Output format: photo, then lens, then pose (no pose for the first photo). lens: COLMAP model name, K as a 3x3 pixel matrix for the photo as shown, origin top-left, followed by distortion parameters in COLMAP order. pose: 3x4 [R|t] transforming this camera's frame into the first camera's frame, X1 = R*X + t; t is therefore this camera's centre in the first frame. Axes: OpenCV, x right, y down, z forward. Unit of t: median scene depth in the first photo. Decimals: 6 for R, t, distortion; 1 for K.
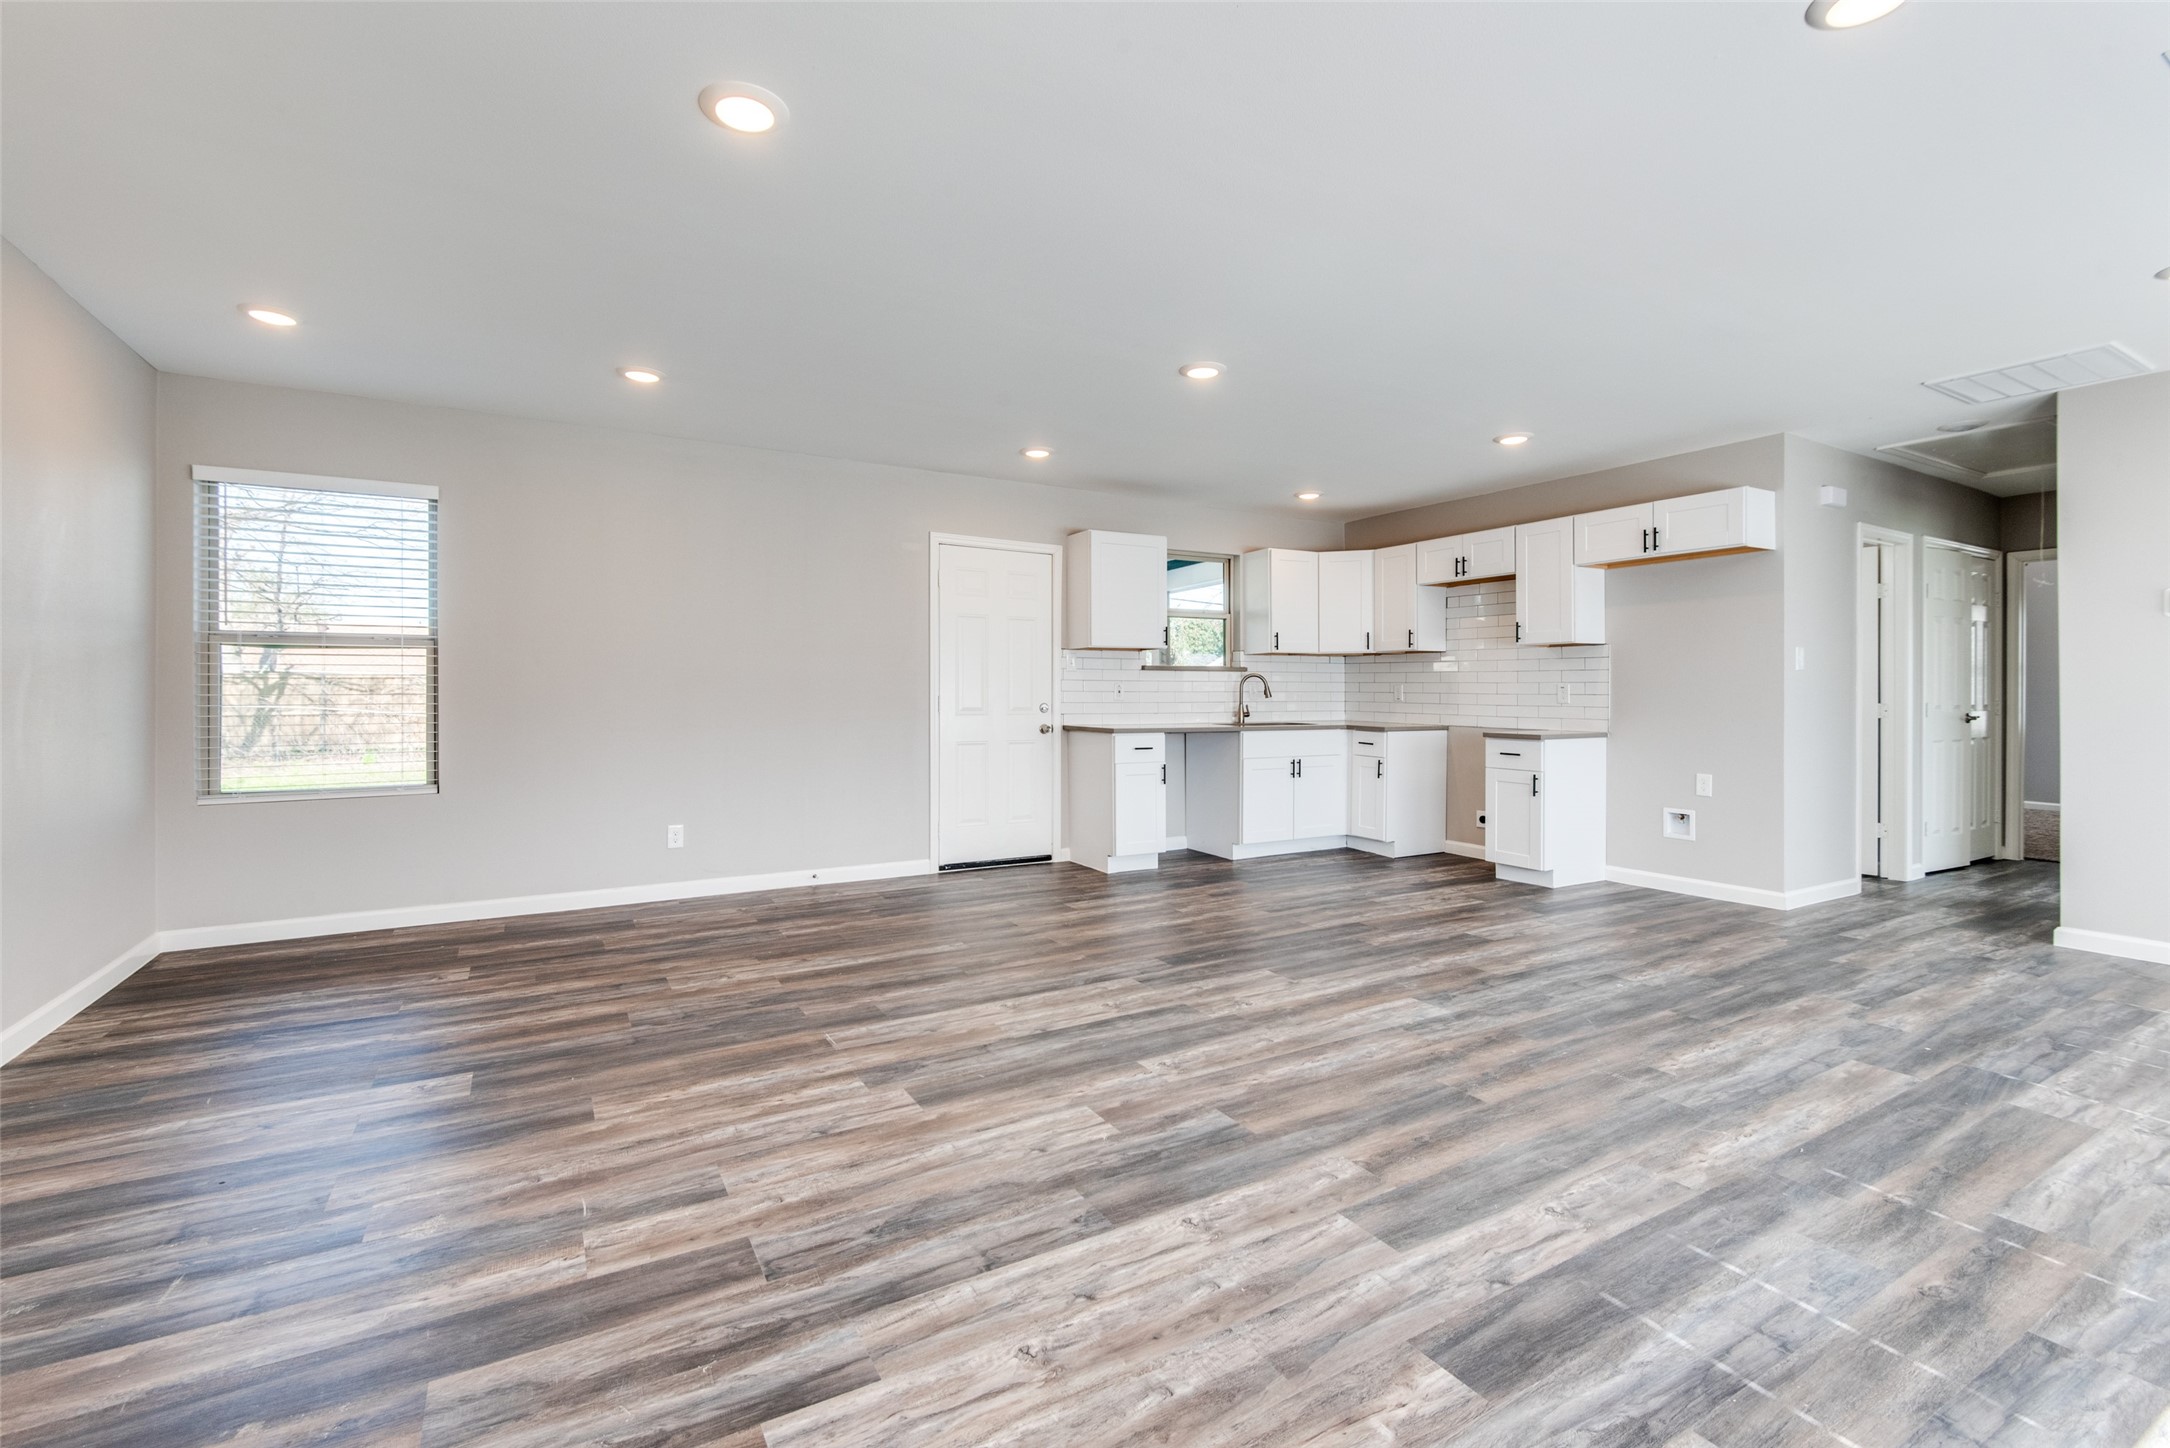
lens RADIAL K [[943.3, 0, 1072.5], [0, 943.3, 702.1], [0, 0, 1]] dist [0.018797, -0.013412]
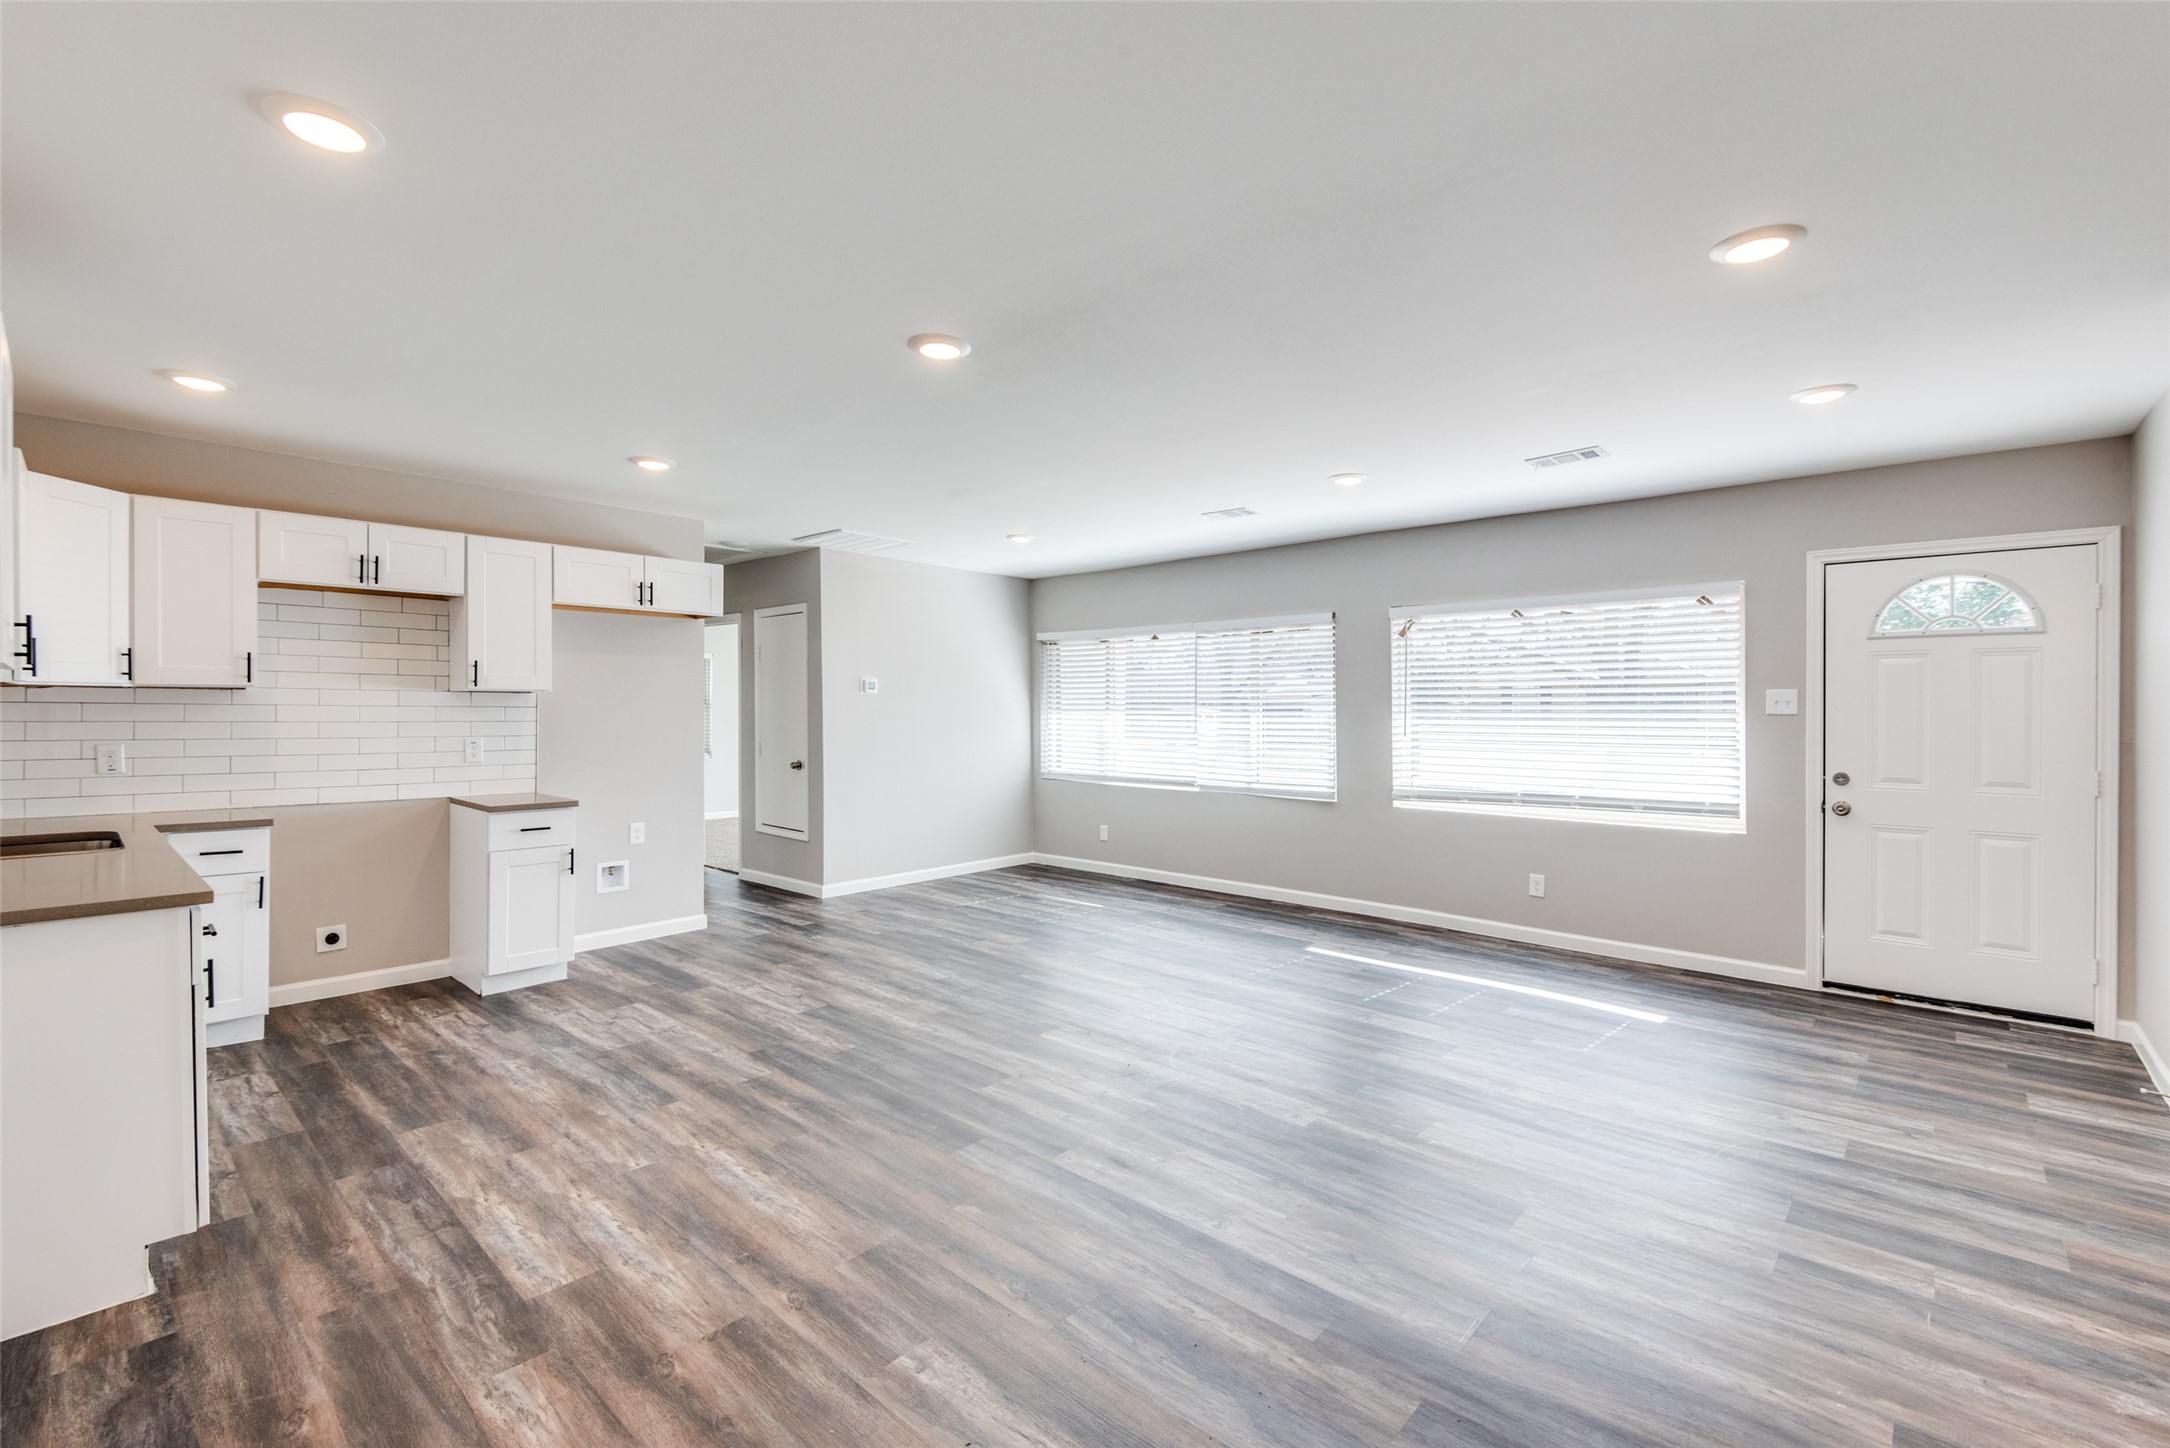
lens RADIAL K [[948.2, 0, 1093.7], [0, 948.2, 688.1], [0, 0, 1]] dist [0.003984, -0.000541]
pose [[-0.312287, 0.019204, 0.949794, -0.738331], [0.006470, 0.999815, -0.018088, -0.076800], [-0.949966, 0.000497, -0.312354, 1.316750]]
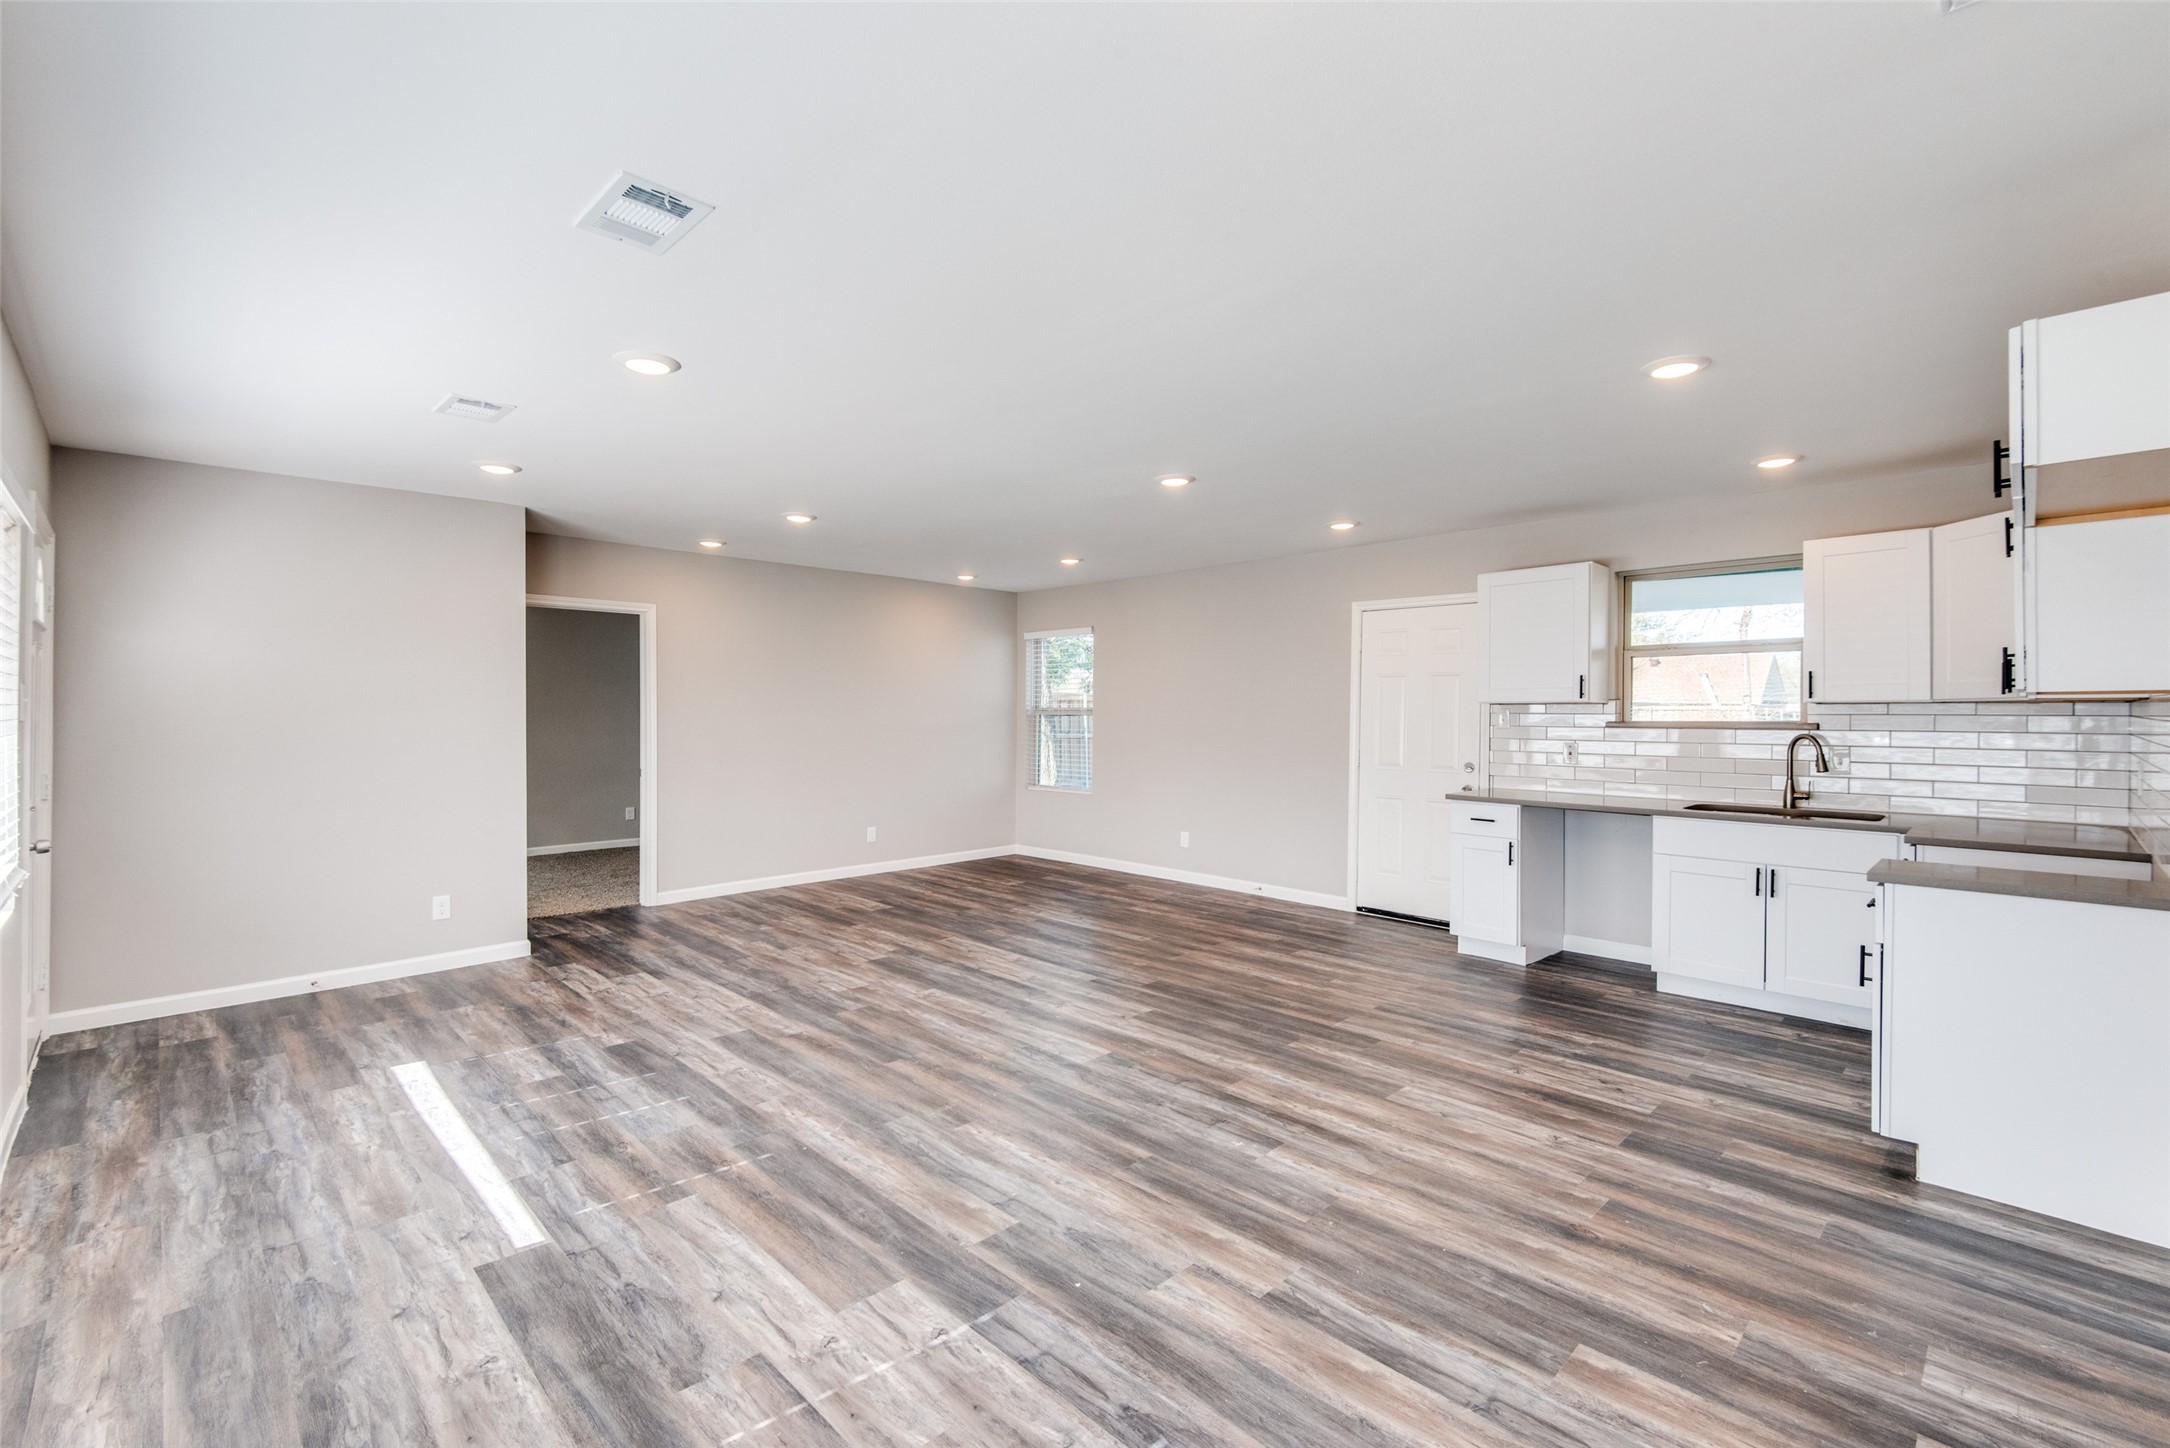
lens RADIAL K [[930.7, 0, 1085.0], [0, 930.7, 724.0], [0, 0, 1]] dist [0.021027, -0.000245]
pose [[0.255060, 0.010352, -0.966870, 1.415716], [-0.012423, 0.999895, 0.007428, -0.072871], [0.966845, 0.010117, 0.255162, 0.711520]]
